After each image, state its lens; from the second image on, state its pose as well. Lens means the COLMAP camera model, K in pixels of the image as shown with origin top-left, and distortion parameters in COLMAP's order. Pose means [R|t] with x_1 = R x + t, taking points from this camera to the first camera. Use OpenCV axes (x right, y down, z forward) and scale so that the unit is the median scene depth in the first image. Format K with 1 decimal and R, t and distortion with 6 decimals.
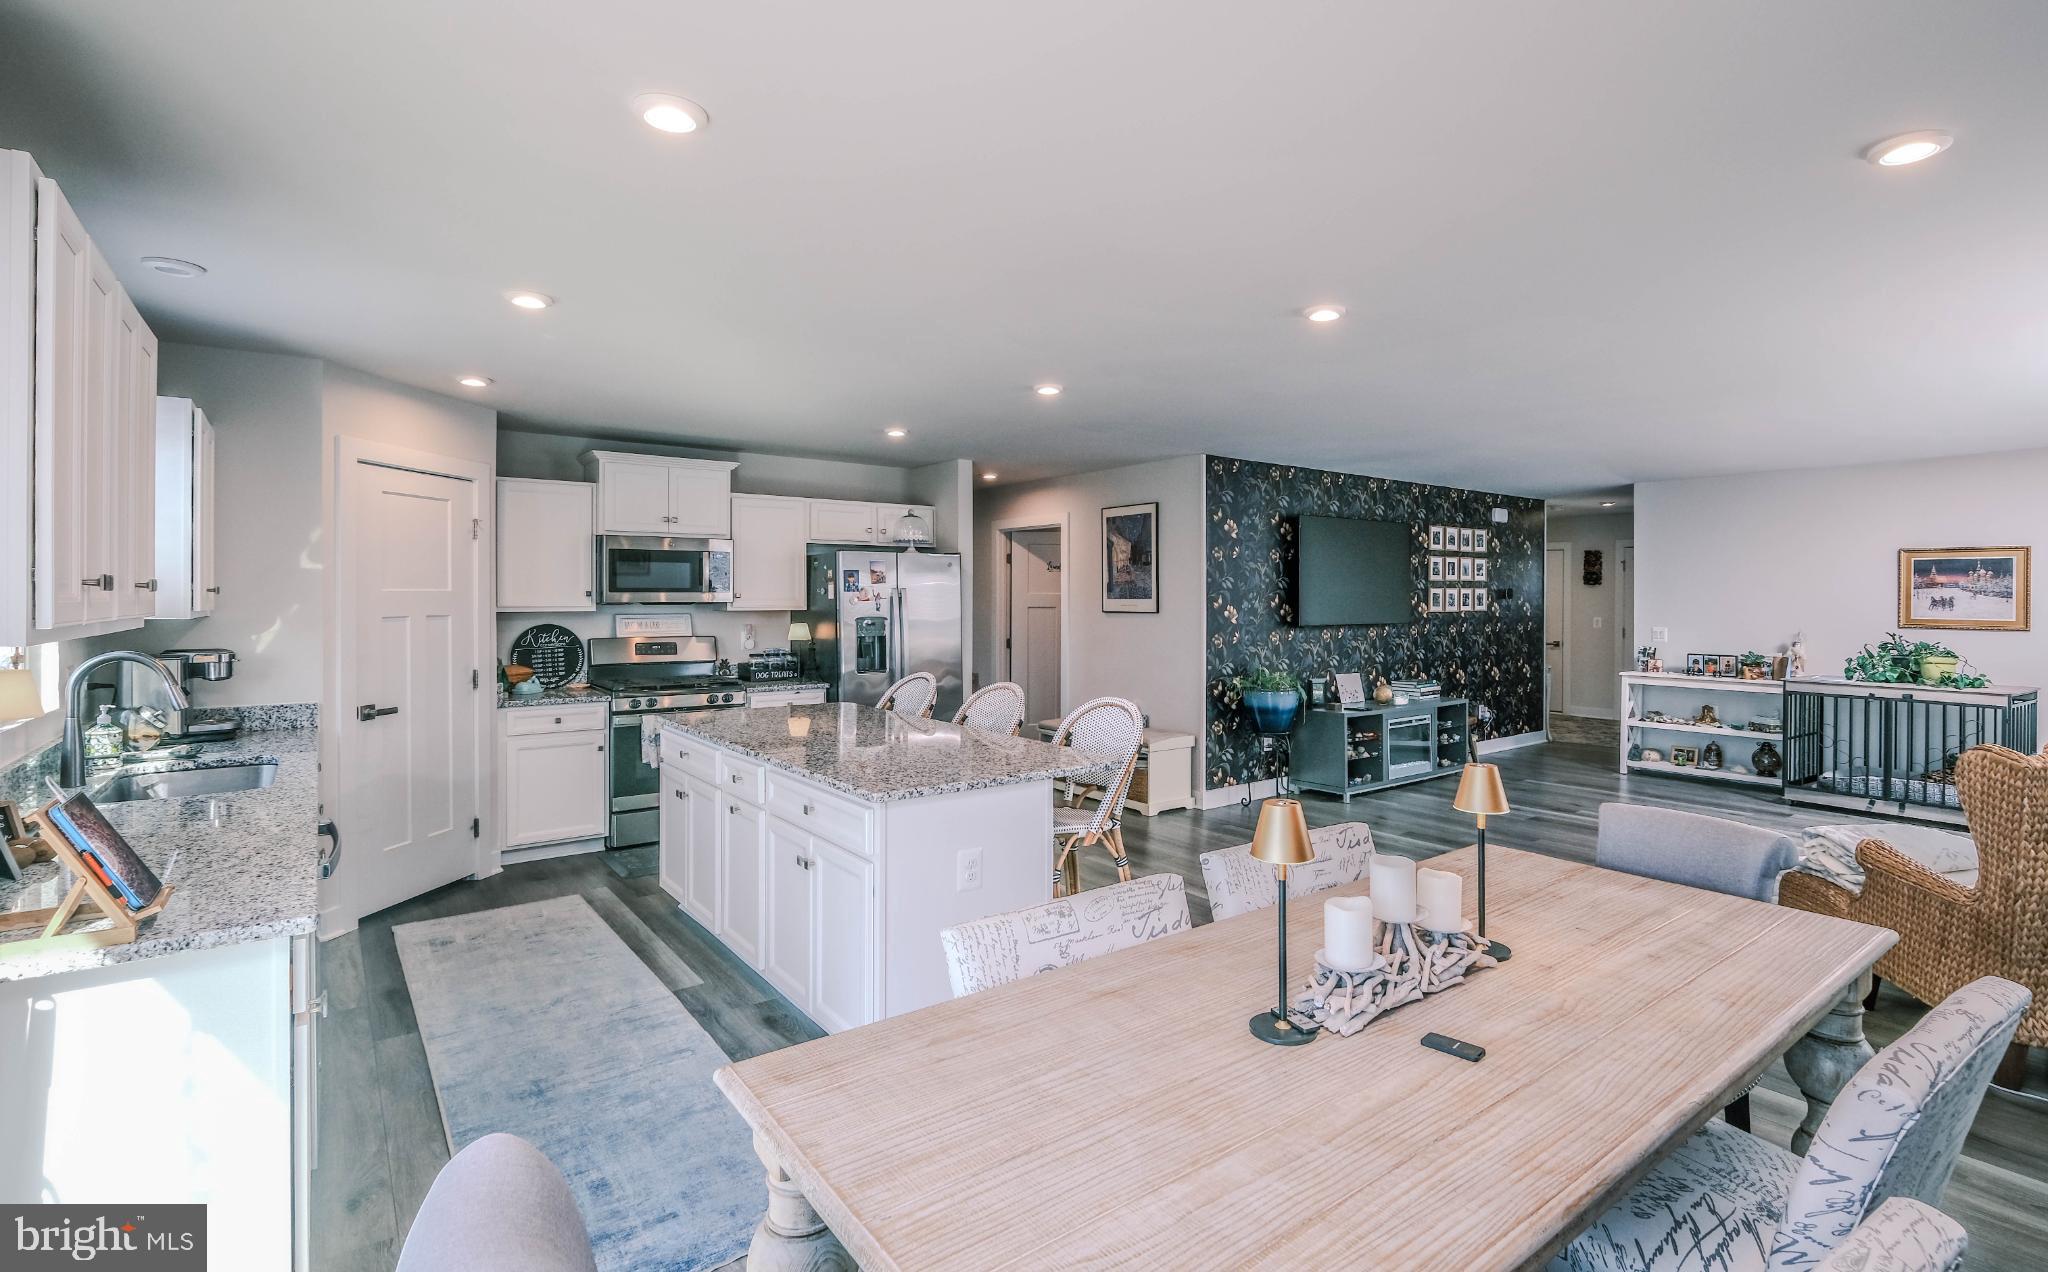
lens RADIAL K [[947.5, 0, 1074.2], [0, 947.5, 597.3], [0, 0, 1]] dist [-0.012577, -0.000113]
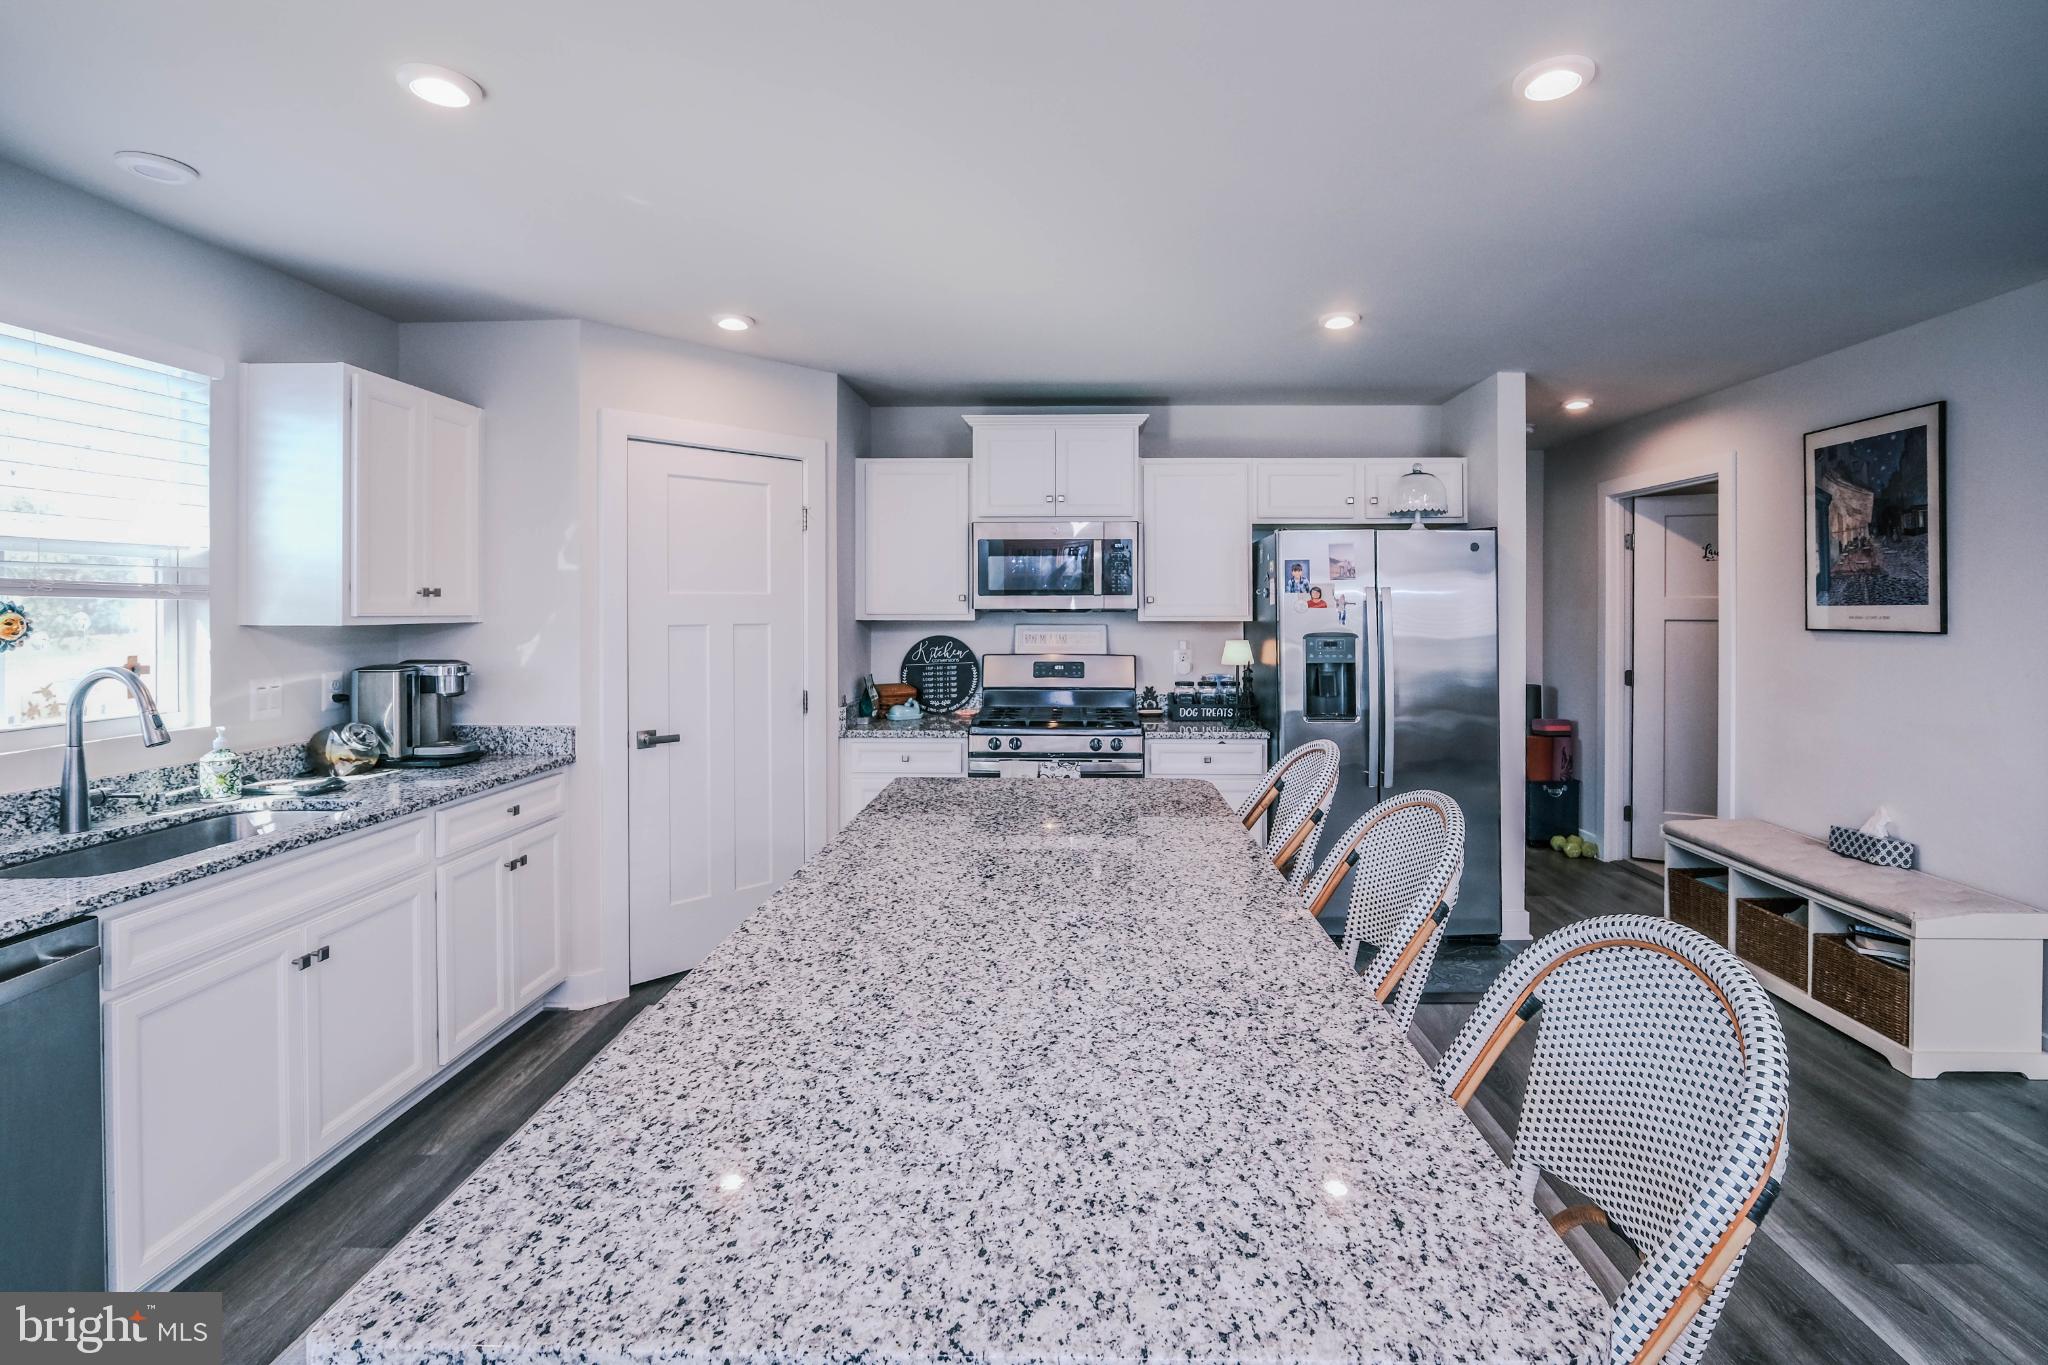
lens RADIAL K [[945.2, 0, 1080.5], [0, 945.2, 614.3], [0, 0, 1]] dist [-0.001938, -0.000554]
pose [[0.781311, 0.004082, -0.624128, 0.047786], [0.000251, 0.999976, 0.006855, 0.003747], [0.624142, -0.005512, 0.781292, 0.378134]]
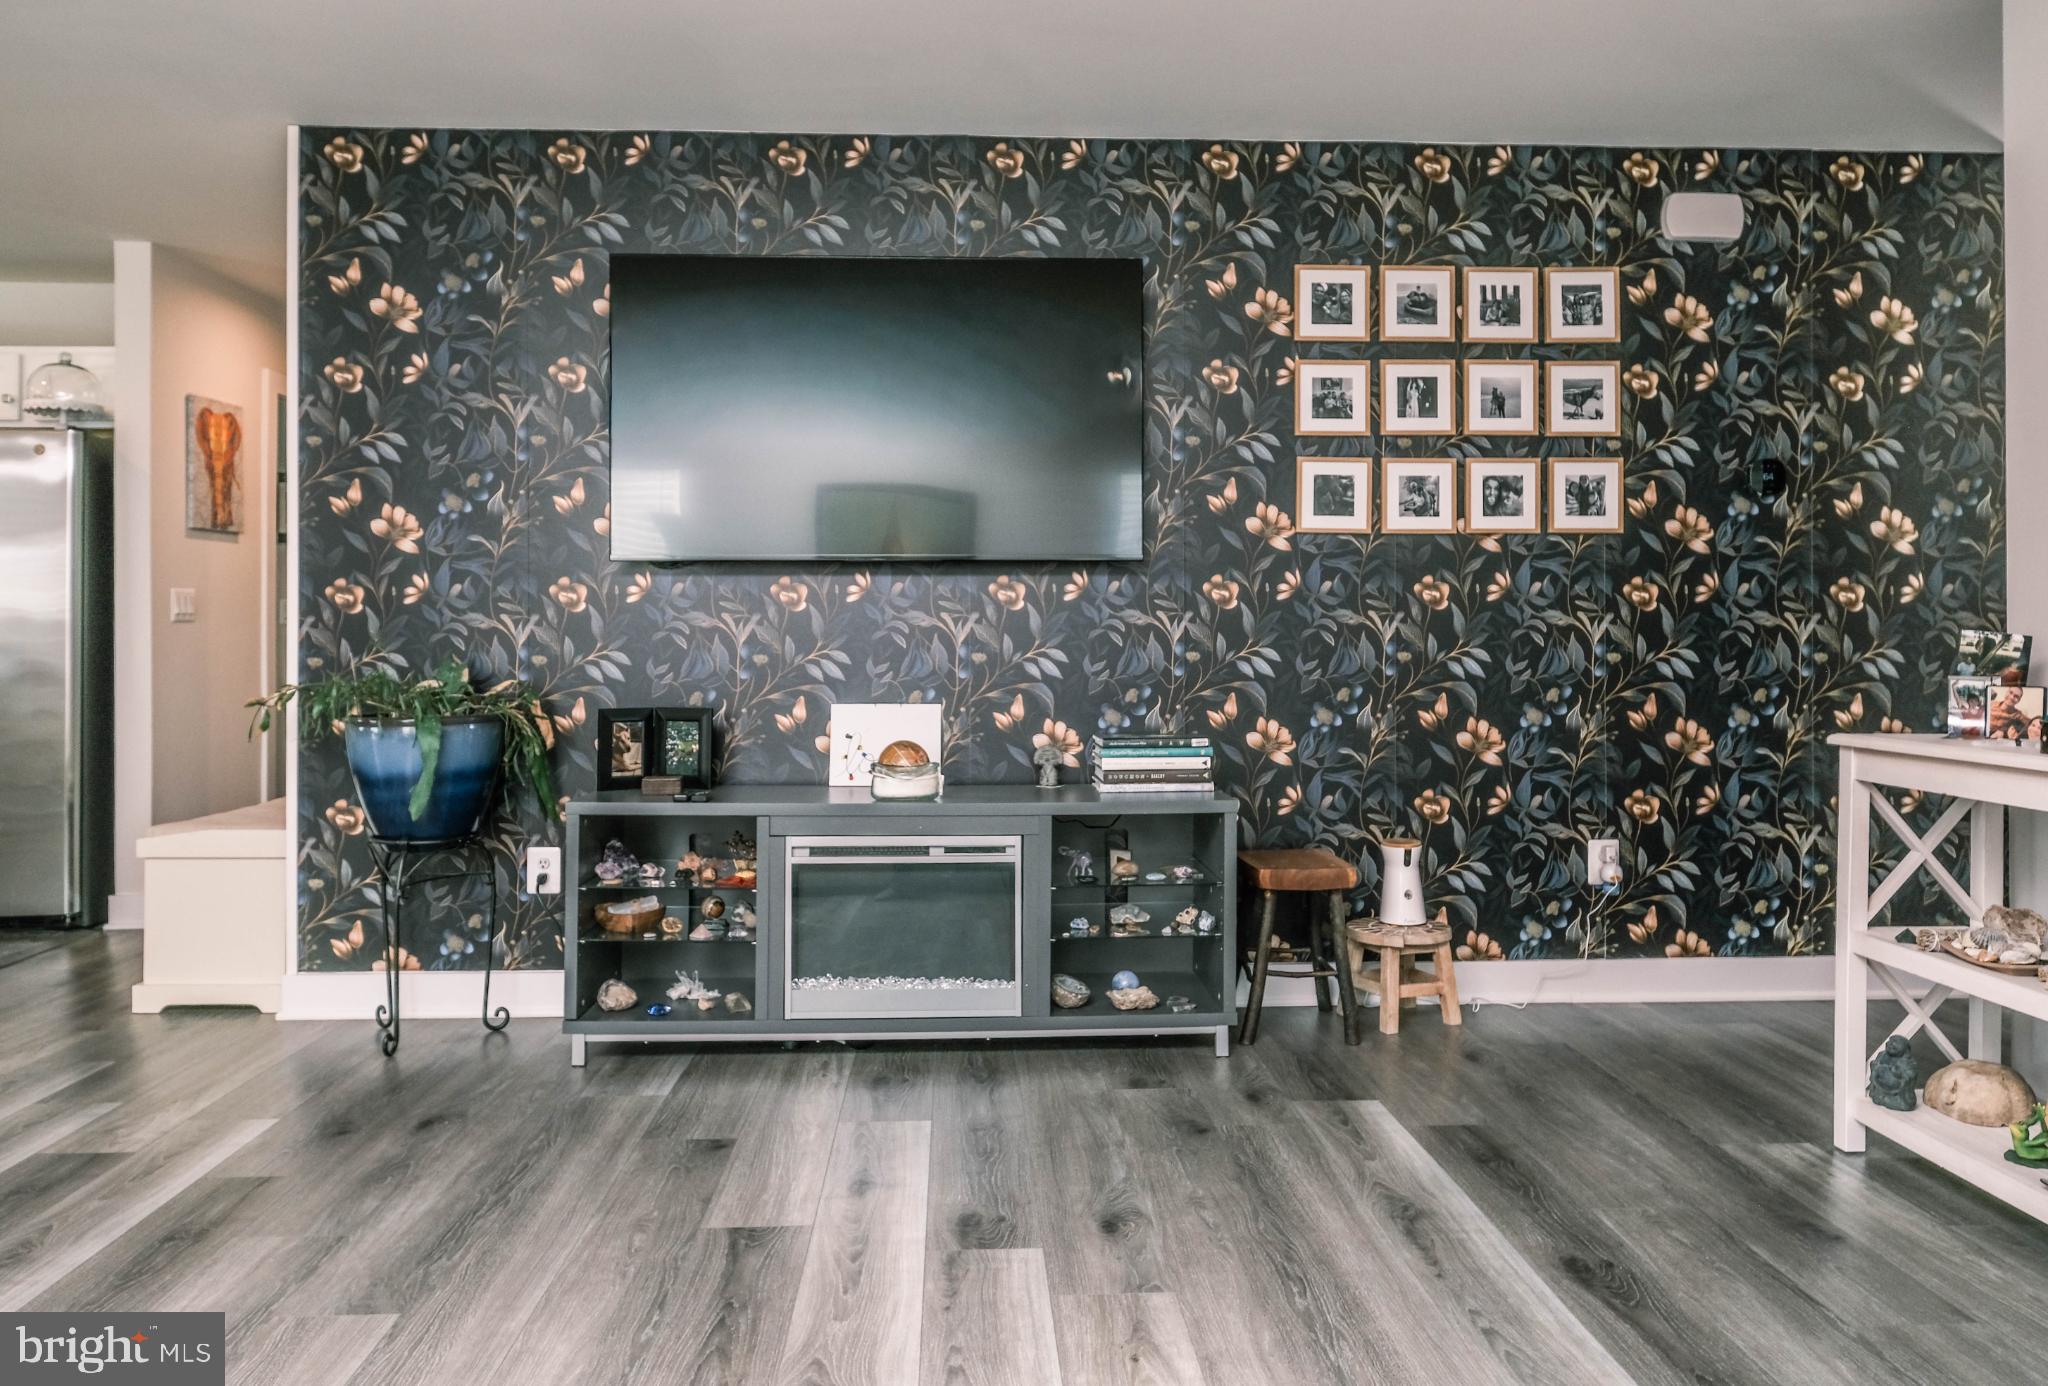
lens RADIAL K [[1501.3, 0, 1025.8], [0, 1501.3, 616.0], [0, 0, 1]] dist [-0.003386, 0.004386]
pose [[0.813995, -0.006842, -0.580832, 0.750042], [0.000314, 0.999936, -0.011339, 0.062359], [0.580872, 0.009048, 0.813944, 0.662421]]
